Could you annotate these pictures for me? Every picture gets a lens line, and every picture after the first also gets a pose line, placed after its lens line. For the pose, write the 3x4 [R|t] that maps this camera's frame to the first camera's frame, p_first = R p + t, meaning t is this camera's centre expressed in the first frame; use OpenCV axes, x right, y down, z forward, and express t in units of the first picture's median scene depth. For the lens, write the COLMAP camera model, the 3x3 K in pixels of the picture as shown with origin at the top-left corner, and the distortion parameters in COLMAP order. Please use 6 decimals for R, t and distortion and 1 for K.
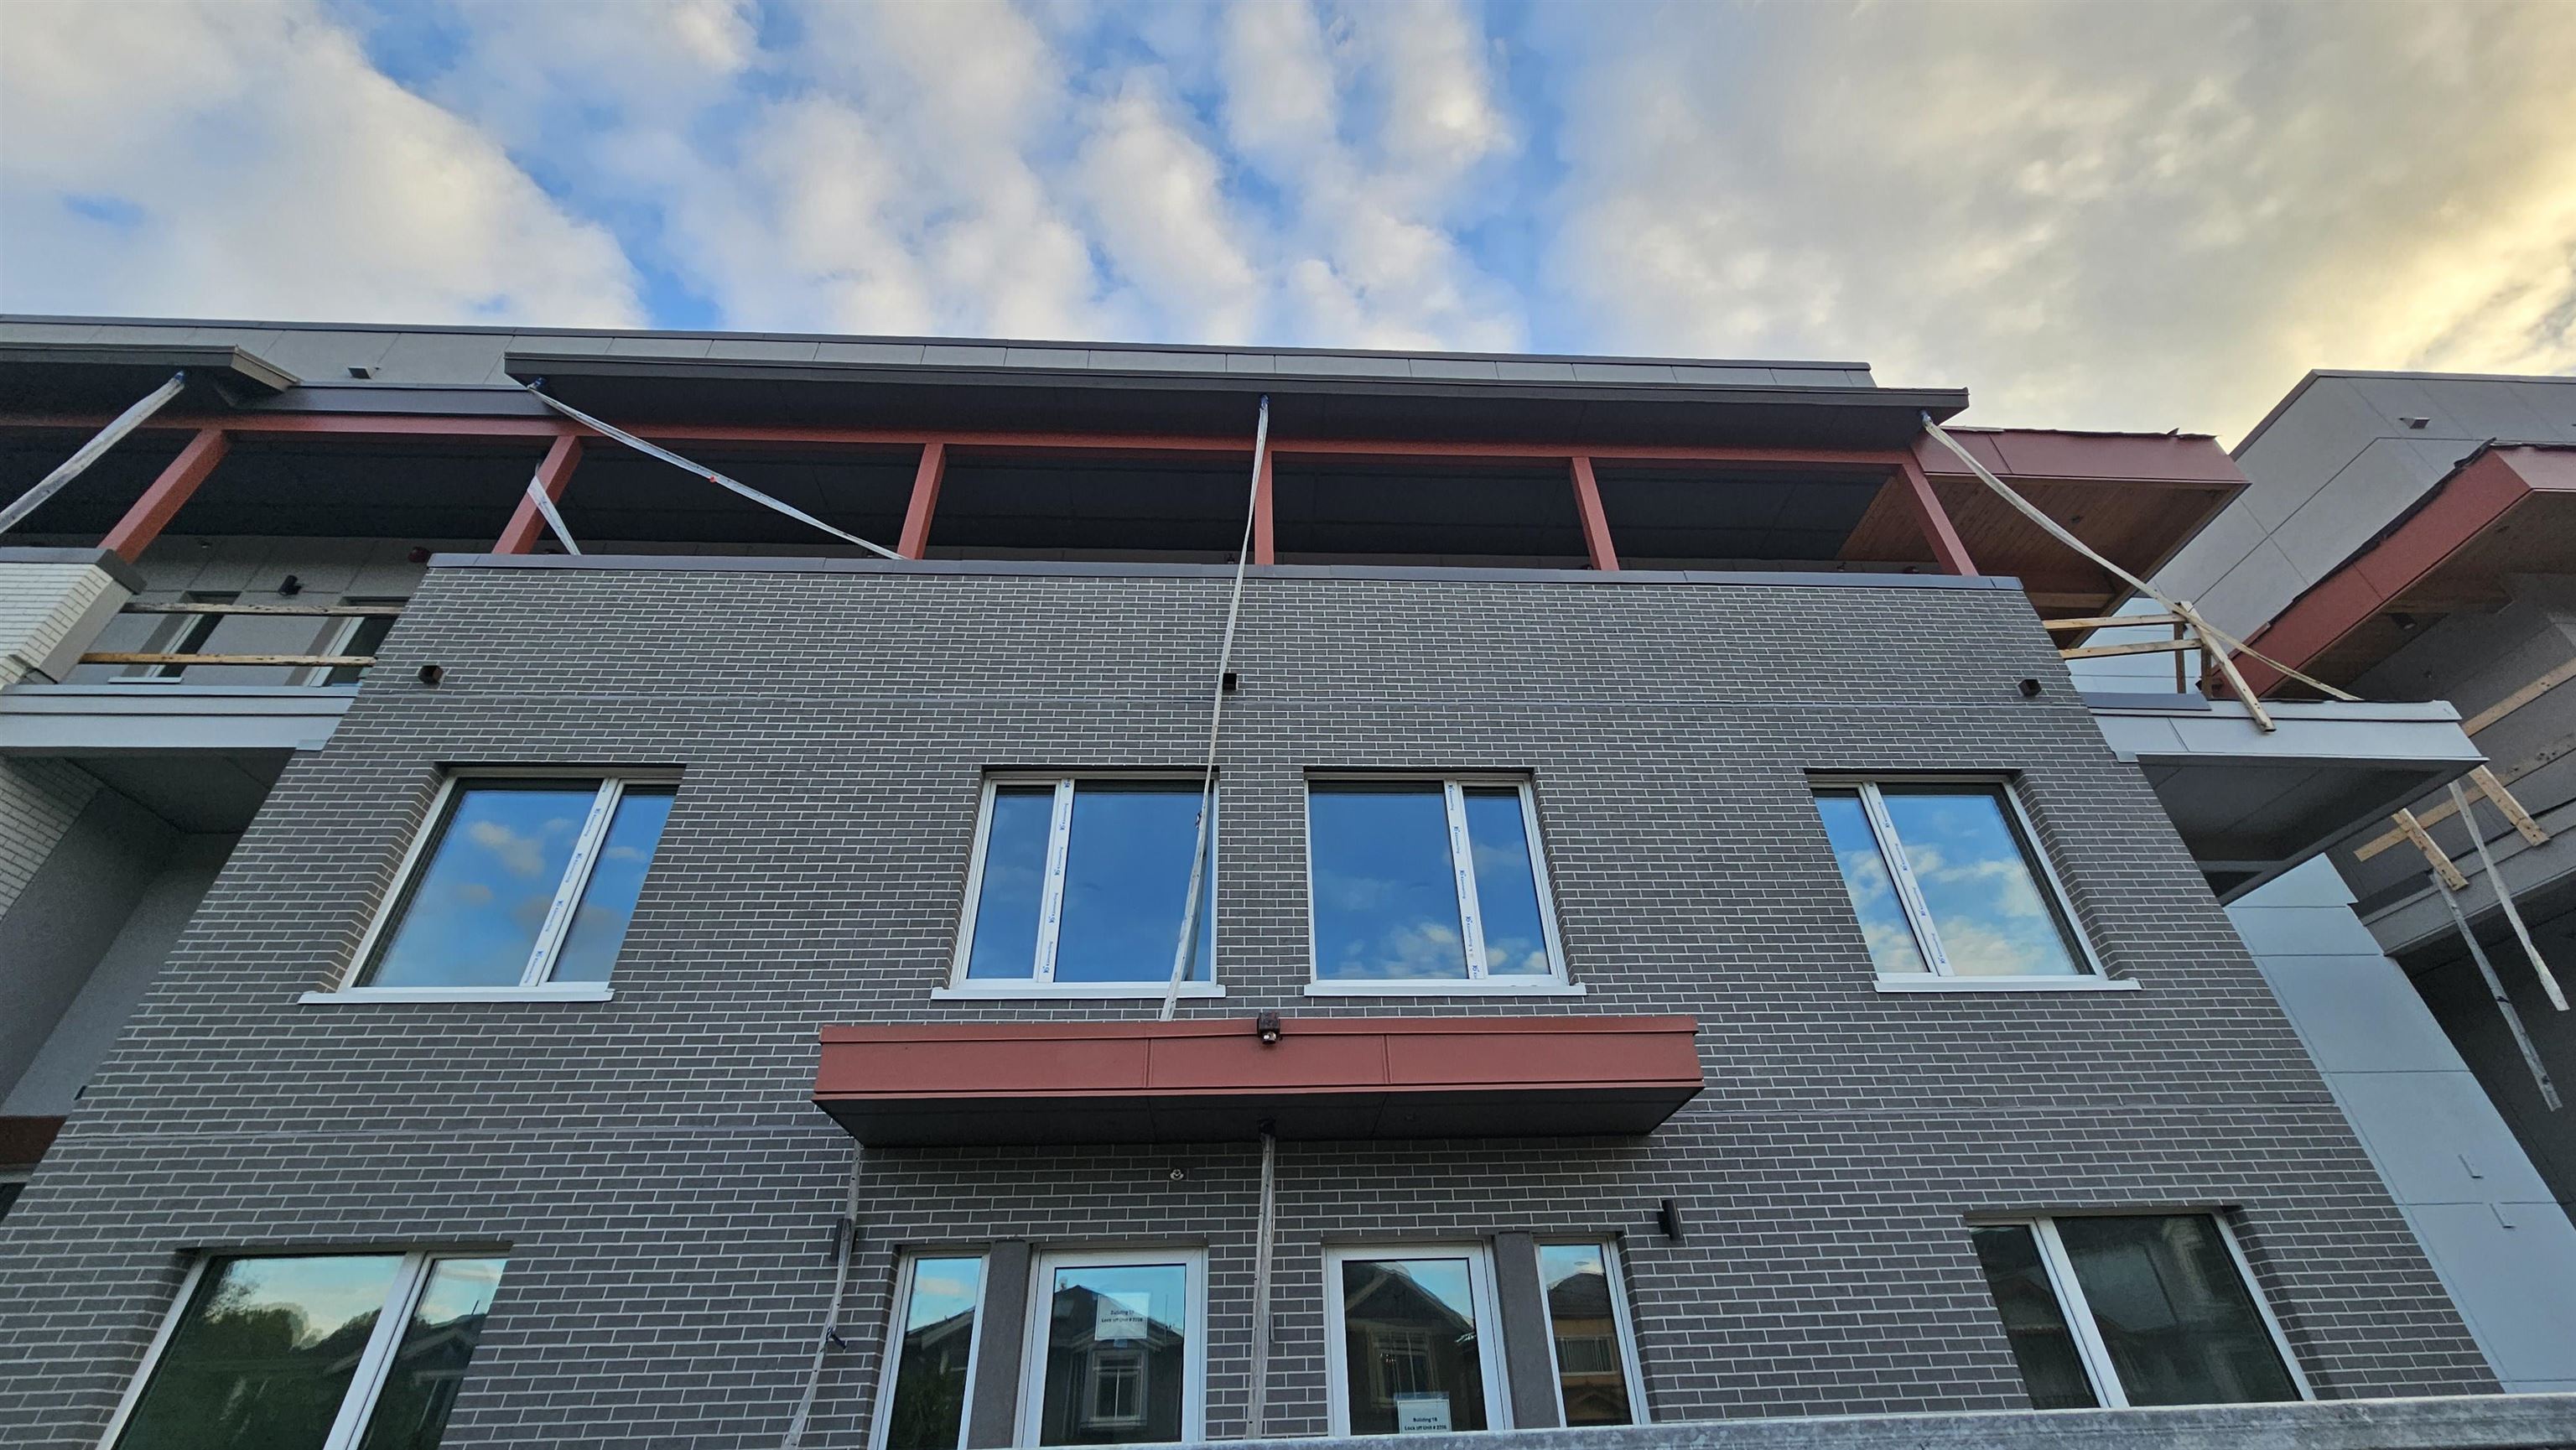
lens RADIAL K [[957.7, 0, 1281.1], [0, 957.7, 754.8], [0, 0, 1]] dist [-0.000499, -0.000048]
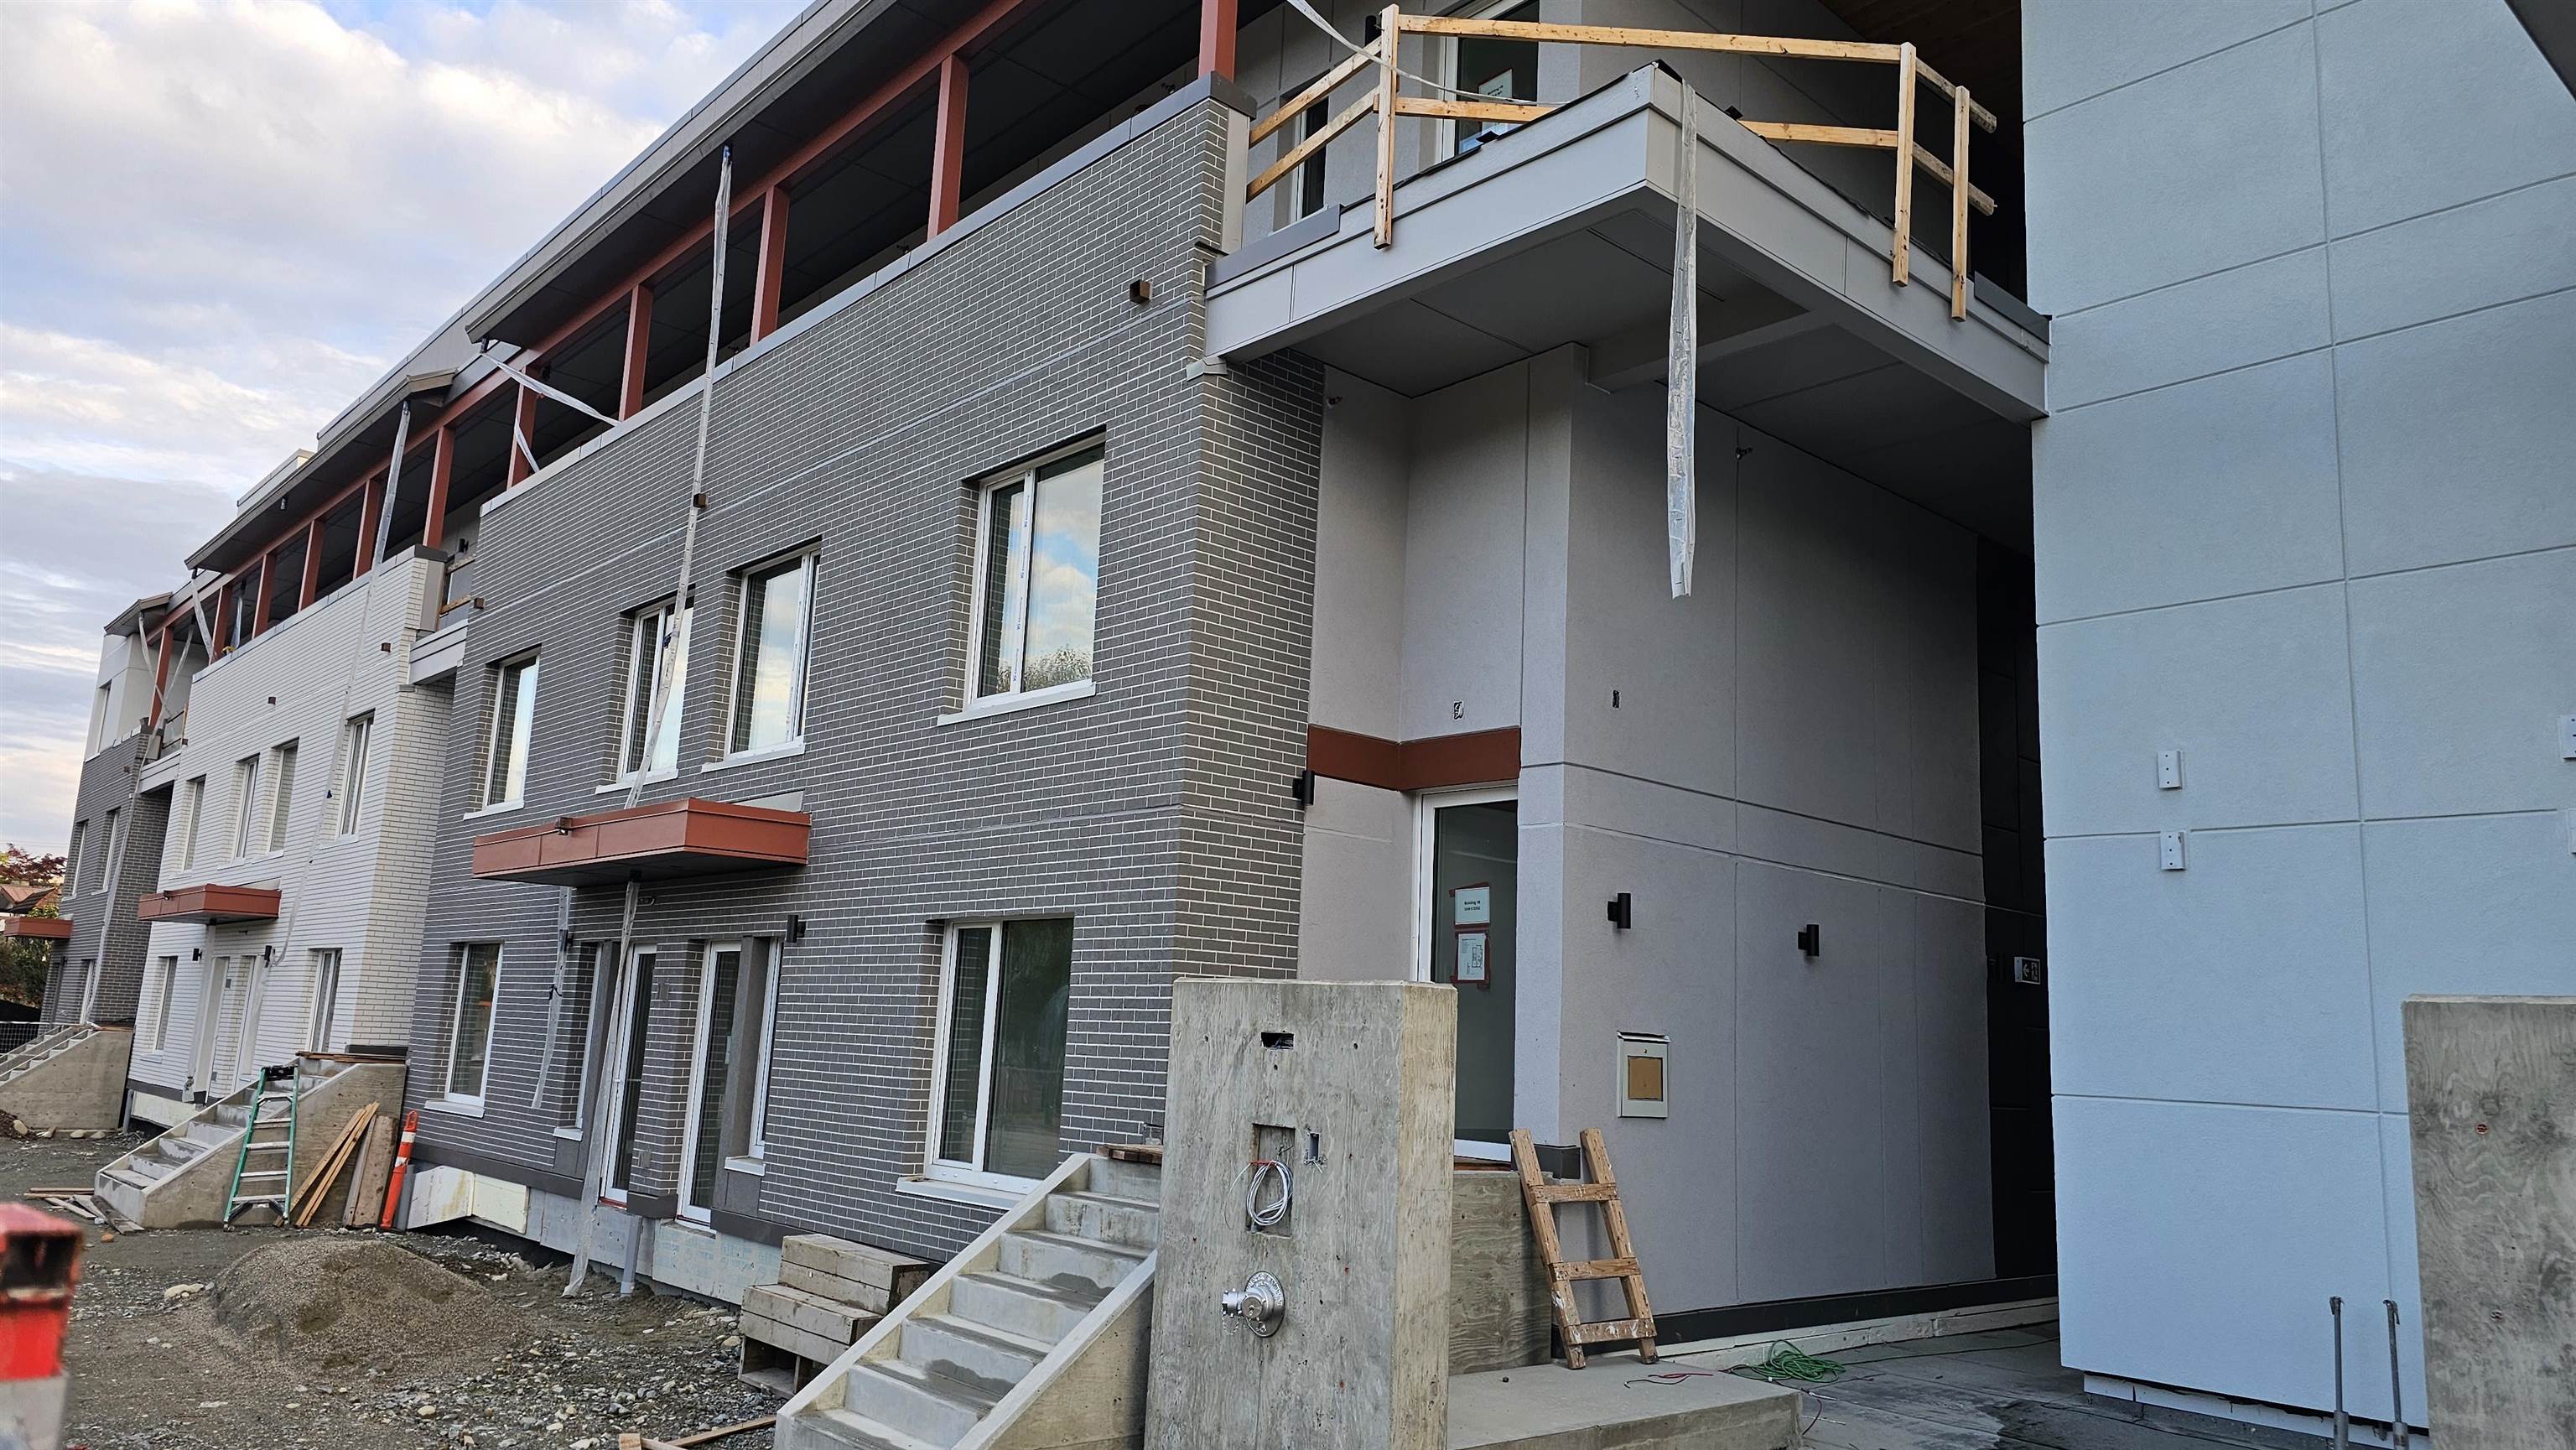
lens RADIAL K [[1737.4, 0, 1304.6], [0, 1737.4, 714.2], [0, 0, 1]] dist [0.057611, -0.048916]
pose [[0.636753, -0.093201, -0.765414, 1.661092], [0.369230, 0.908312, 0.196564, 0.009339], [0.676915, -0.407777, 0.612784, 0.086505]]
